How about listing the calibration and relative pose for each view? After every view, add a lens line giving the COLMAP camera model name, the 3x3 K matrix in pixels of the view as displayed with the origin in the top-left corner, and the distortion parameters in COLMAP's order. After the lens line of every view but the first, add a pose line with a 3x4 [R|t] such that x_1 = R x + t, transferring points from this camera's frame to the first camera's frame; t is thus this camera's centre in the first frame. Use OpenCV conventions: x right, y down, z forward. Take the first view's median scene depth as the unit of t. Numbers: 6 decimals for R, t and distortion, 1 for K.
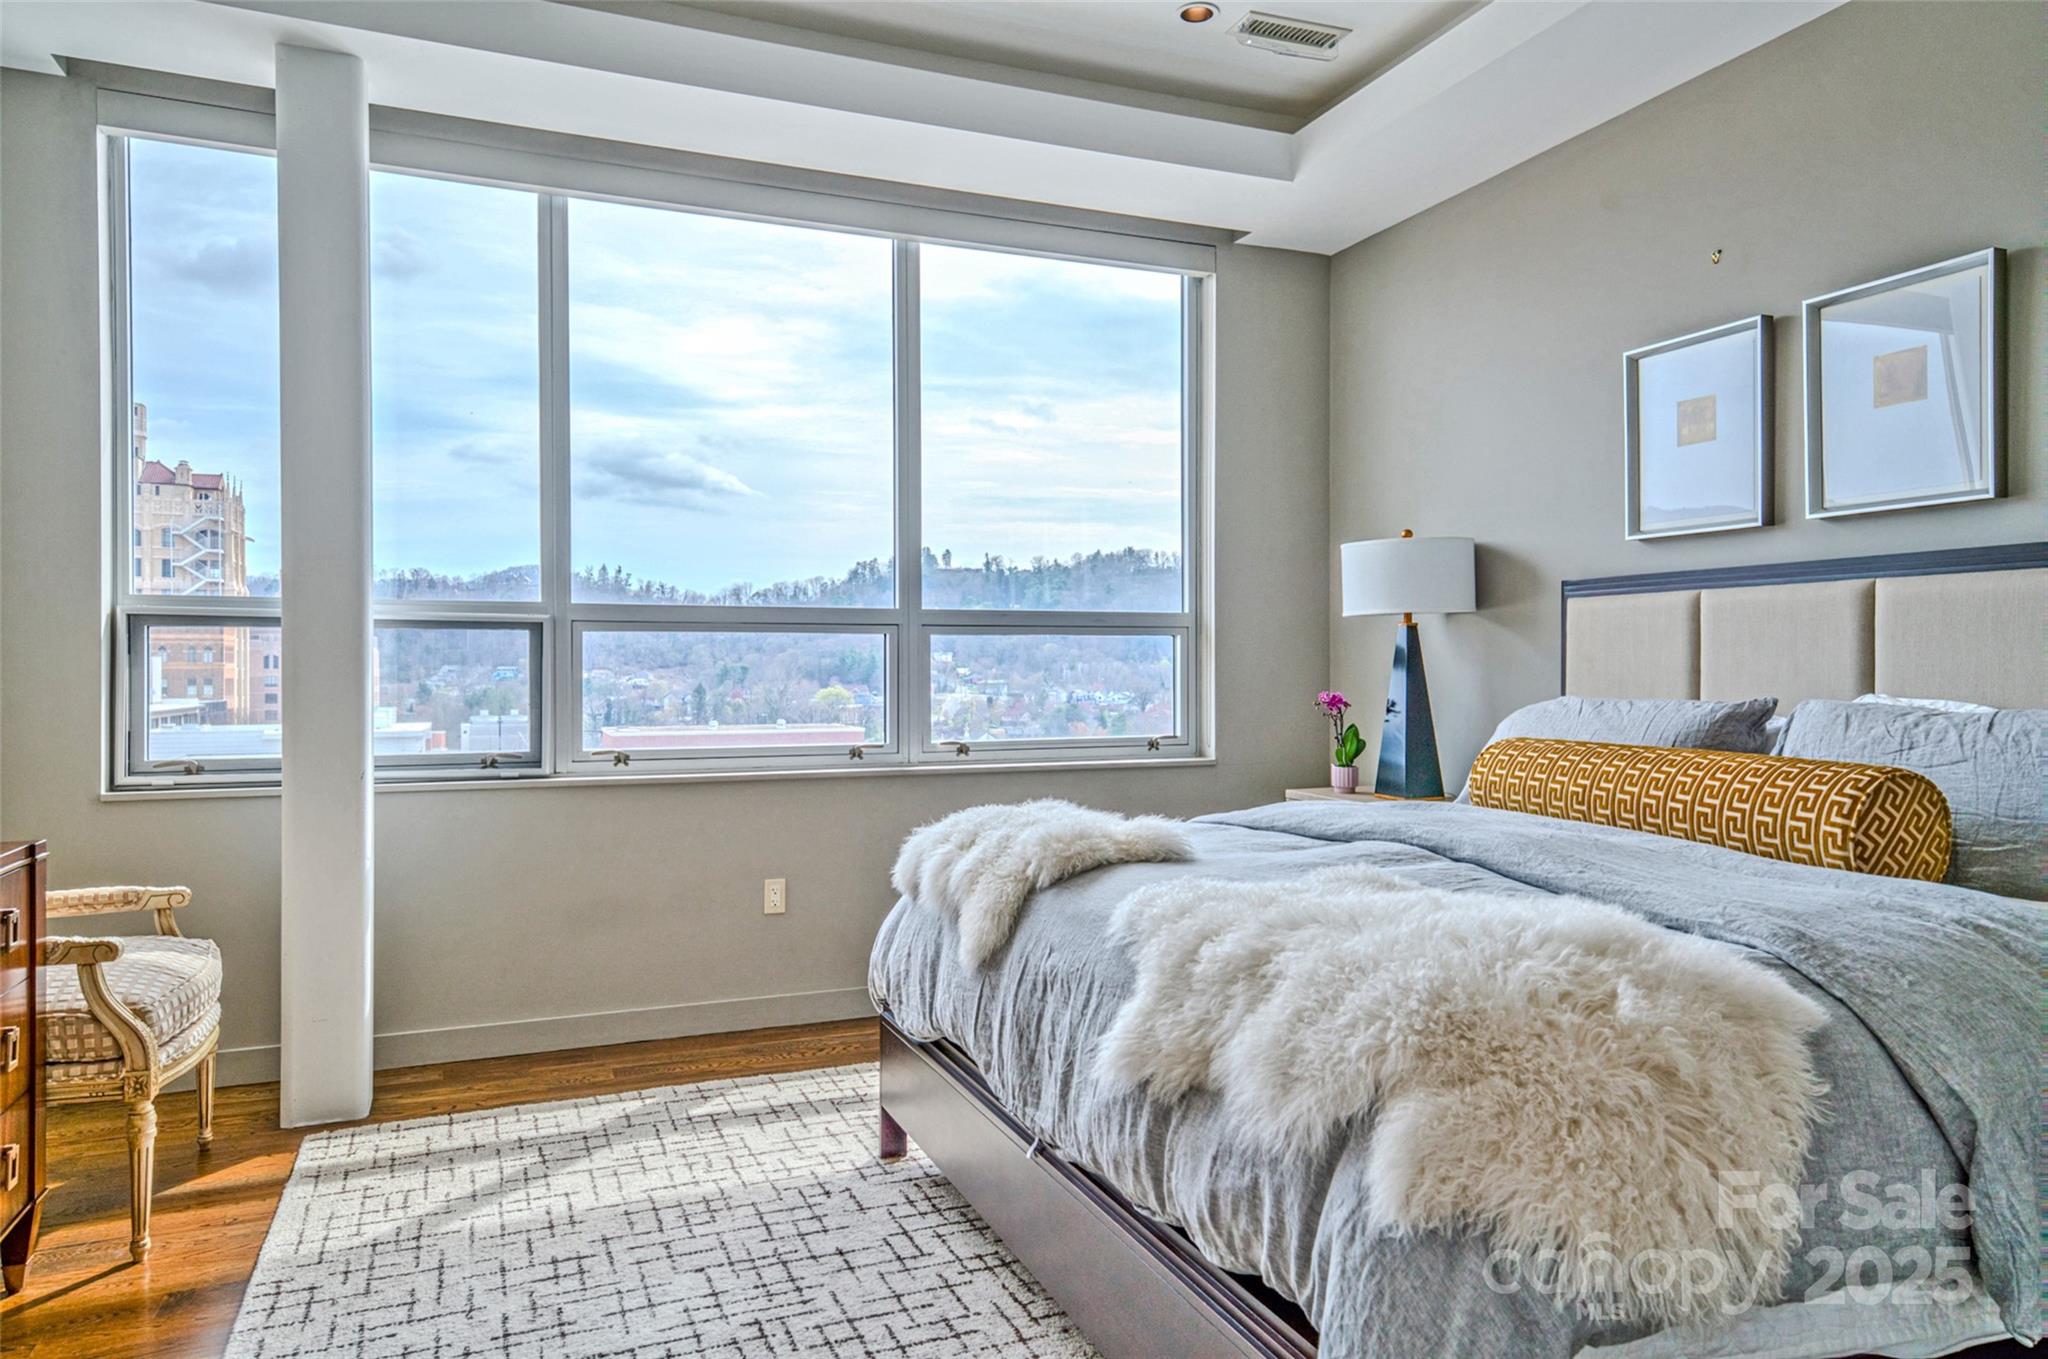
lens RADIAL K [[1335.3, 0, 1008.0], [0, 1335.3, 678.1], [0, 0, 1]] dist [0.034632, -0.008205]
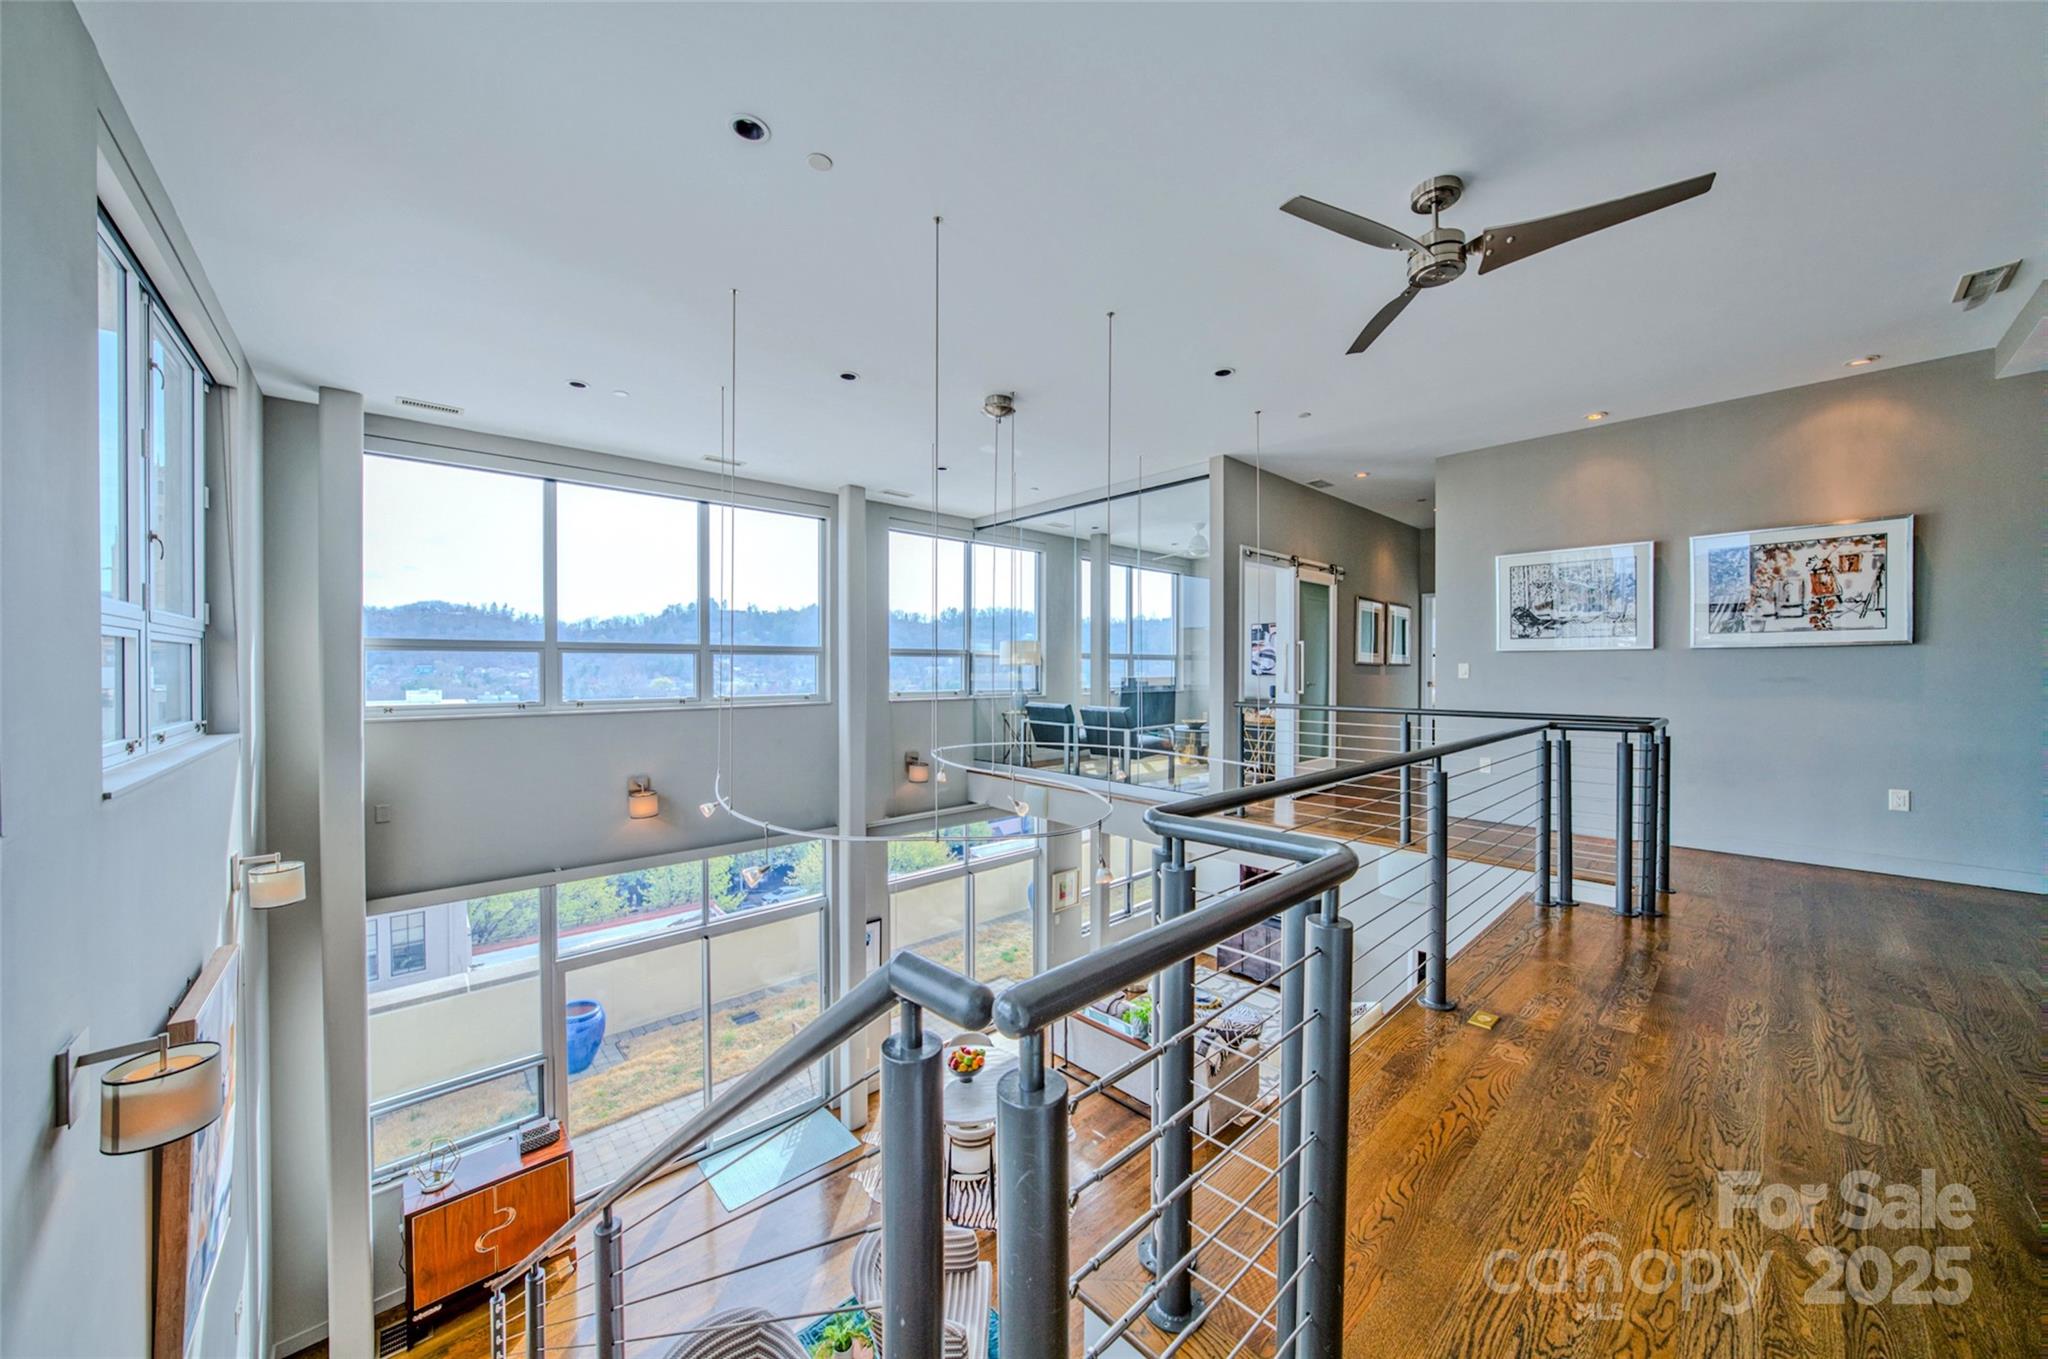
lens RADIAL K [[715.3, 0, 1032.8], [0, 715.3, 677.2], [0, 0, 1]] dist [-0.023059, 0.003667]
pose [[0.937443, -0.000983, 0.348138, 0.381200], [-0.000766, 0.999988, 0.004888, 0.002243], [-0.348139, -0.004849, 0.937431, -0.568256]]
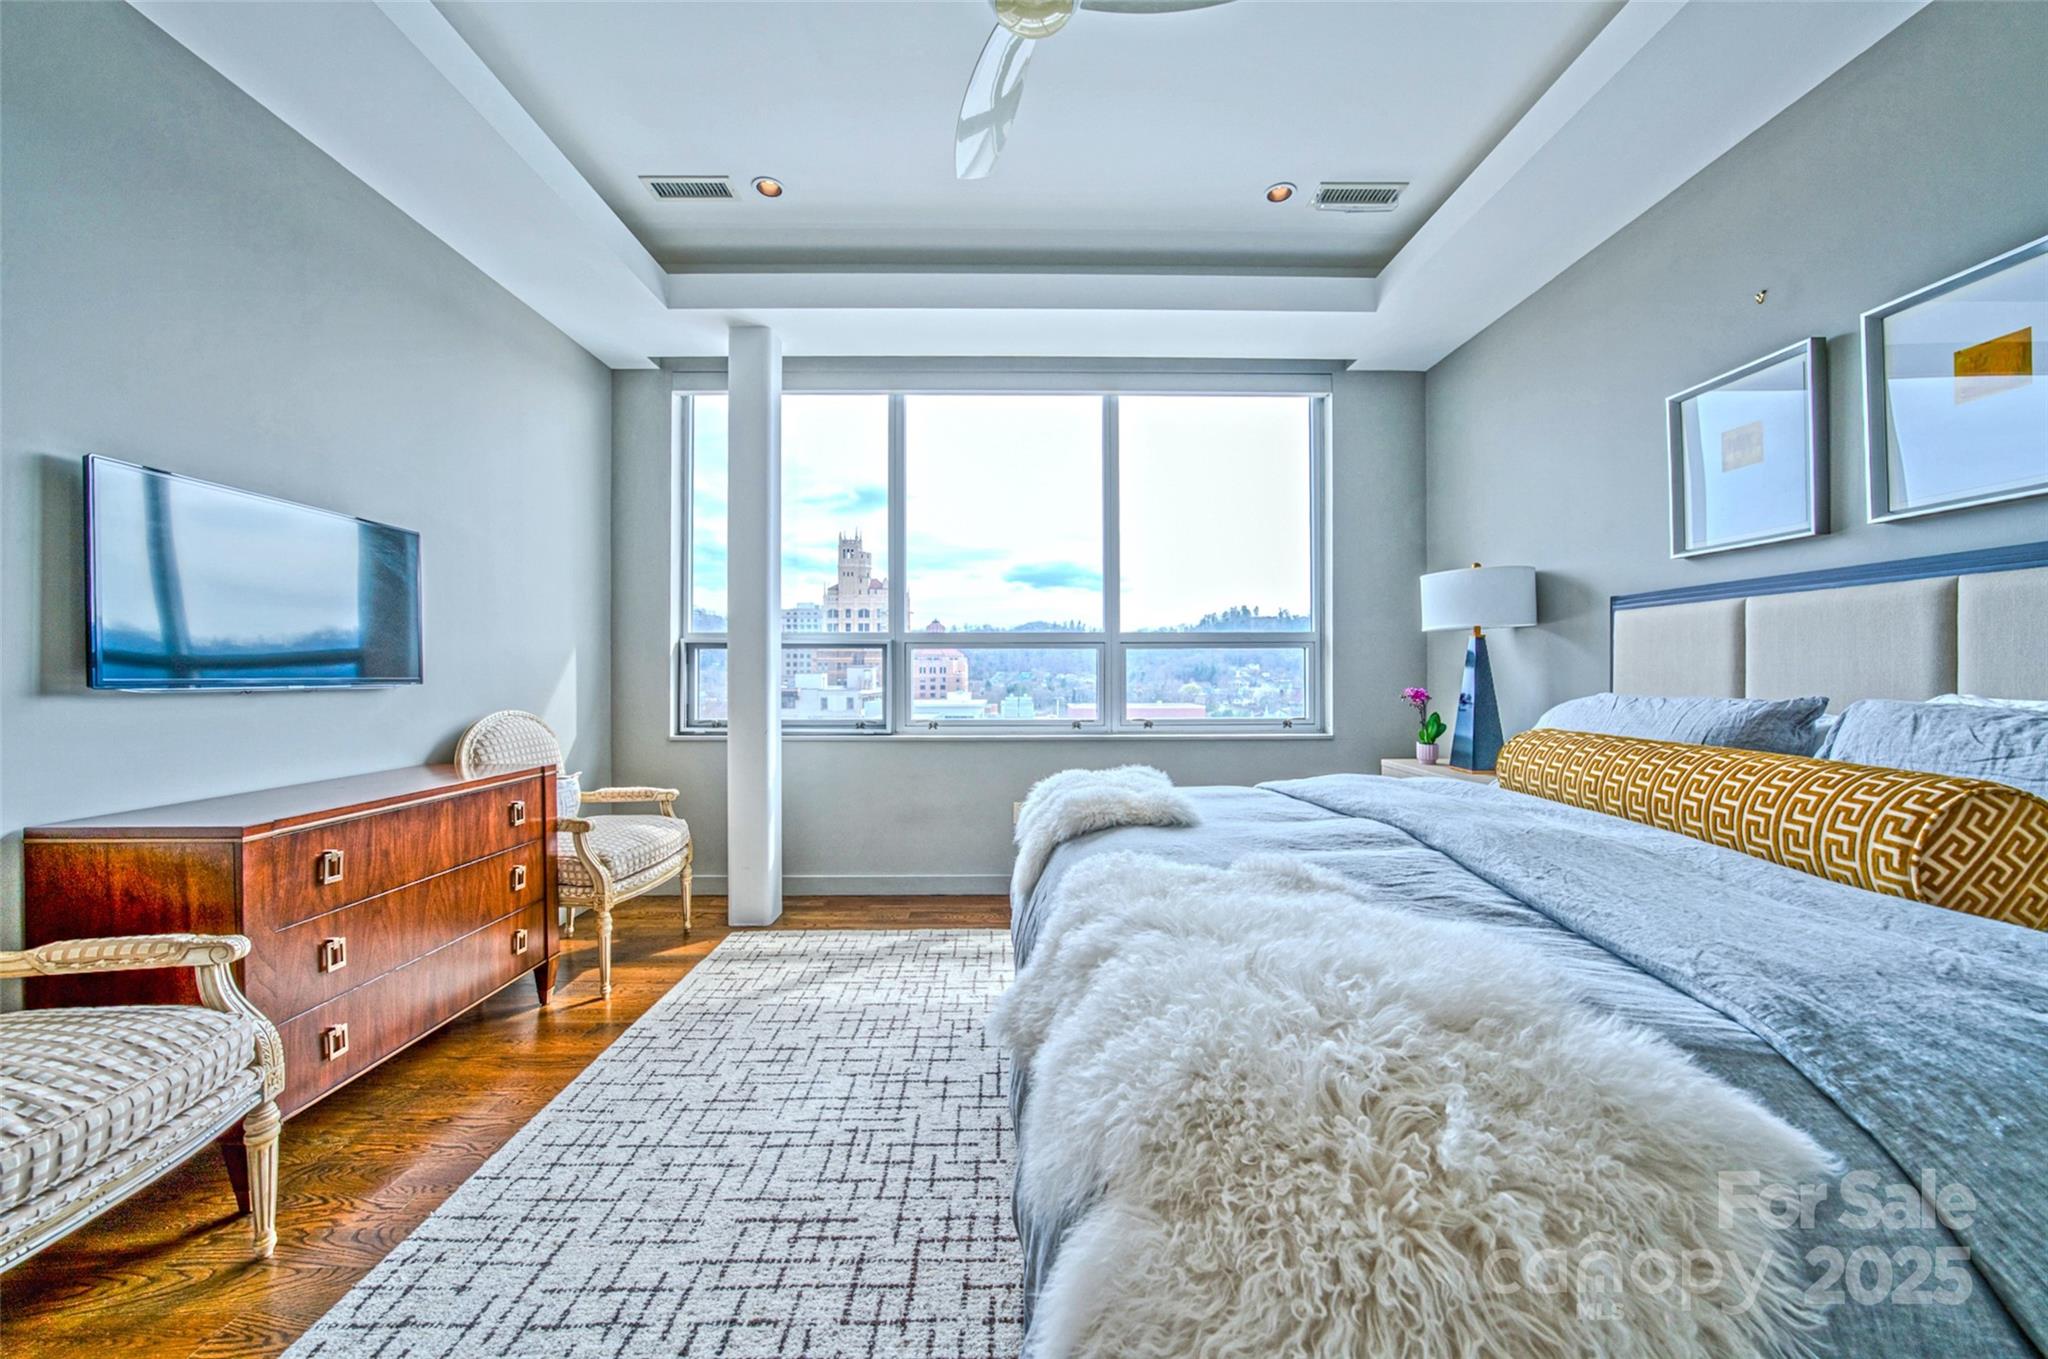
lens RADIAL K [[715.3, 0, 1018.5], [0, 715.3, 677.1], [0, 0, 1]] dist [-0.023059, 0.003667]
pose [[0.932359, 0.001624, -0.361529, 0.174617], [-0.002349, 0.999996, -0.001564, 0.001863], [0.361525, 0.002307, 0.932360, 0.264276]]
